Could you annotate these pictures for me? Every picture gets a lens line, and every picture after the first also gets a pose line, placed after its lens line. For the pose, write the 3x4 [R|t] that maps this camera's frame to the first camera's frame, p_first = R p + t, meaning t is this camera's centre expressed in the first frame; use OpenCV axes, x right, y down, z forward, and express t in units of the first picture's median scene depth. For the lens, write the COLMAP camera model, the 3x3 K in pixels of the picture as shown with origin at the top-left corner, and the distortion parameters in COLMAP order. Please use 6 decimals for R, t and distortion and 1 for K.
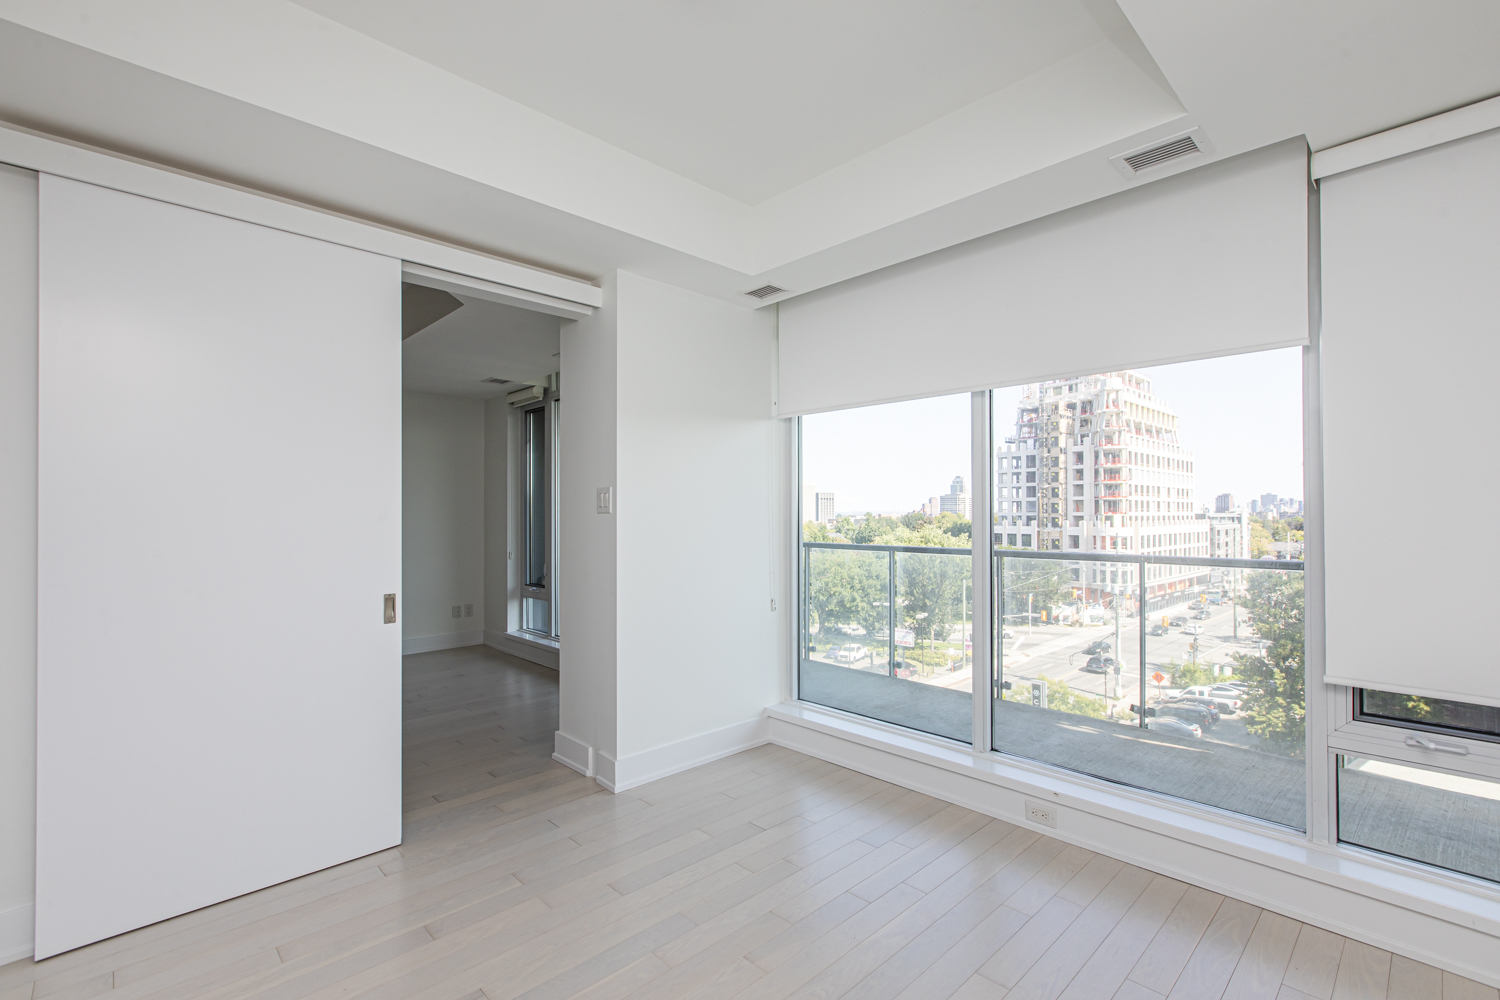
lens RADIAL K [[688.6, 0, 745.9], [0, 688.6, 508.2], [0, 0, 1]] dist [0.003811, -0.000041]
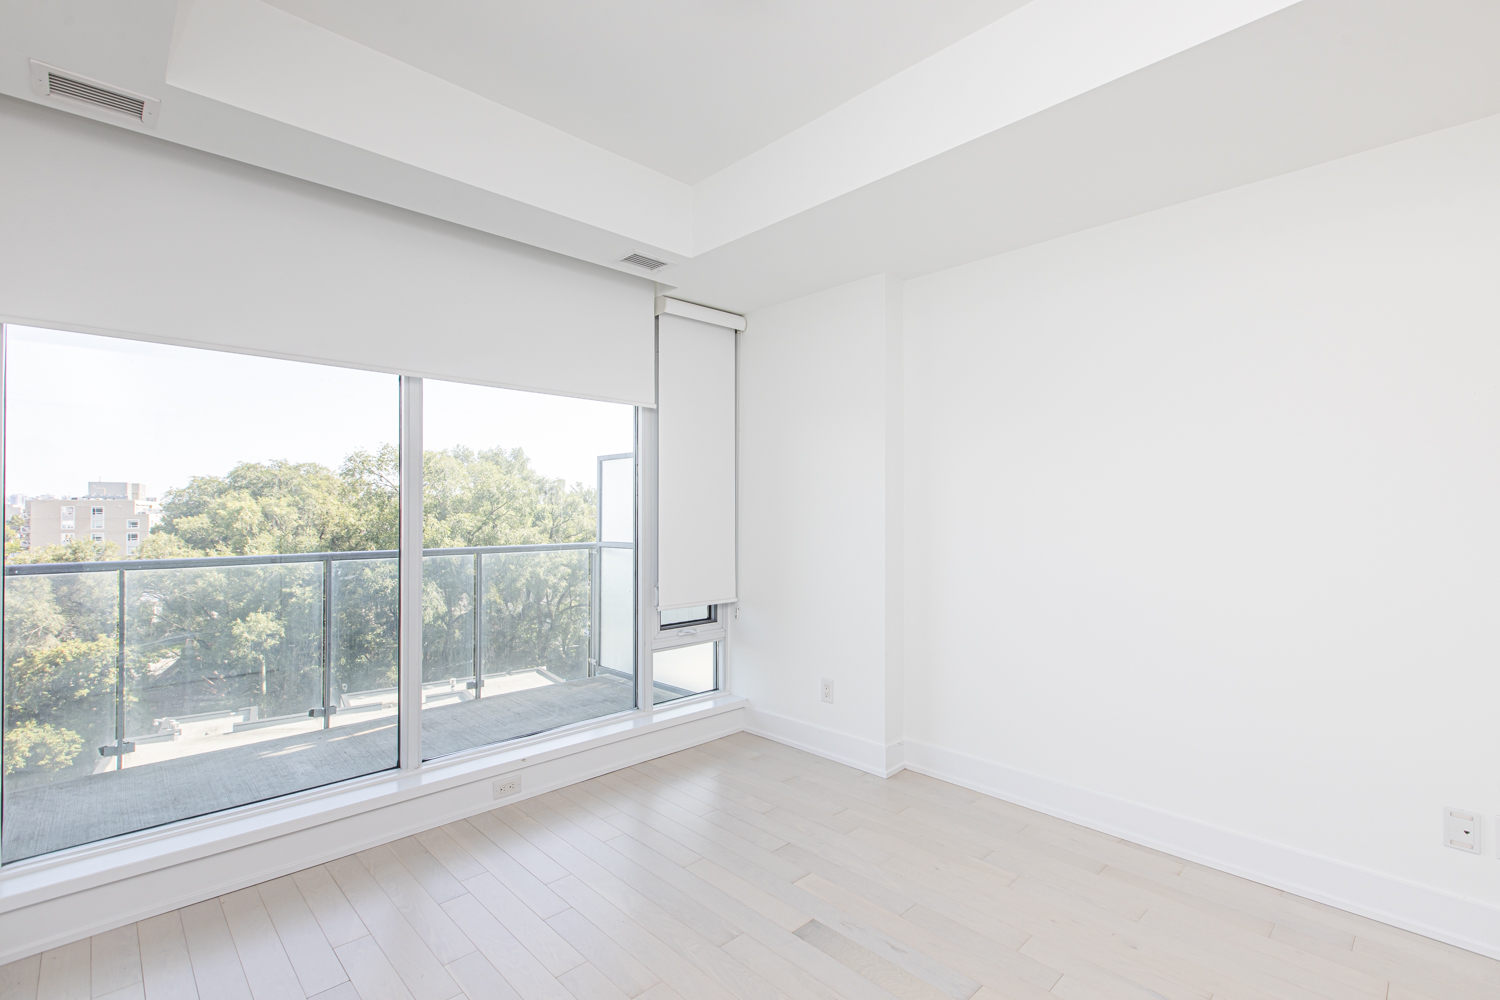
lens RADIAL K [[688.6, 0, 777.4], [0, 688.6, 505.7], [0, 0, 1]] dist [0.003811, -0.000041]
pose [[-0.044705, 0.008795, 0.998962, -0.416782], [-0.008326, 0.999923, -0.009176, 0.004004], [-0.998966, -0.008728, -0.044628, 0.384294]]
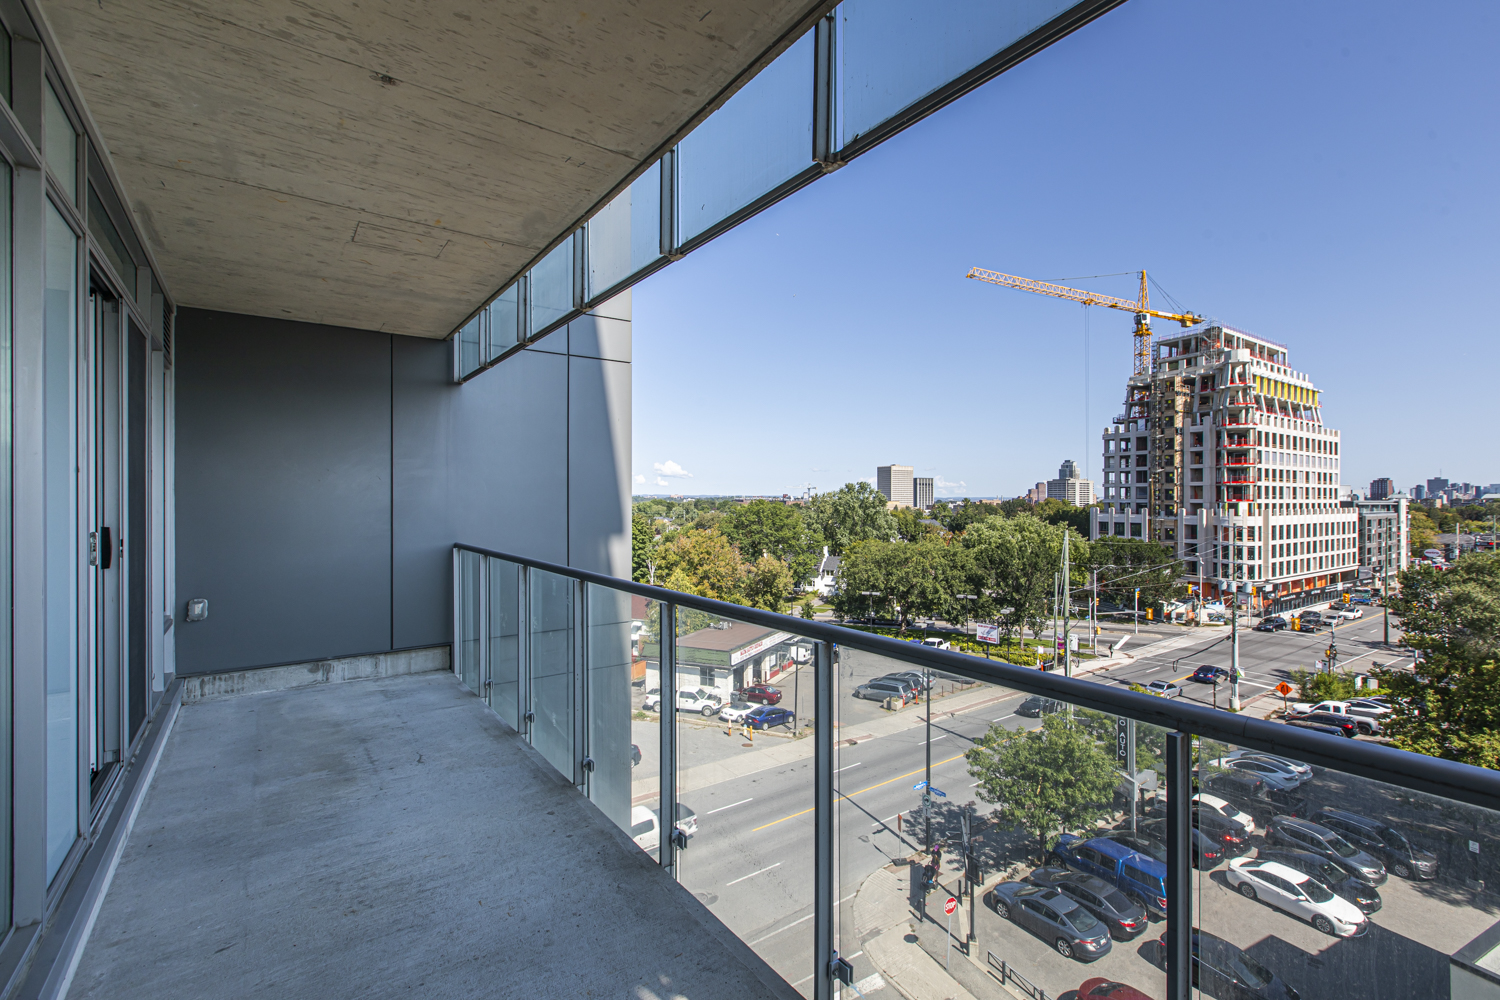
lens RADIAL K [[688.6, 0, 755.0], [0, 688.6, 500.2], [0, 0, 1]] dist [0.003811, -0.000041]
pose [[0.991258, 0.003343, -0.131894, 0.027930], [-0.002045, 0.999948, 0.009977, -0.000657], [0.131920, -0.009621, 0.991214, 0.026579]]
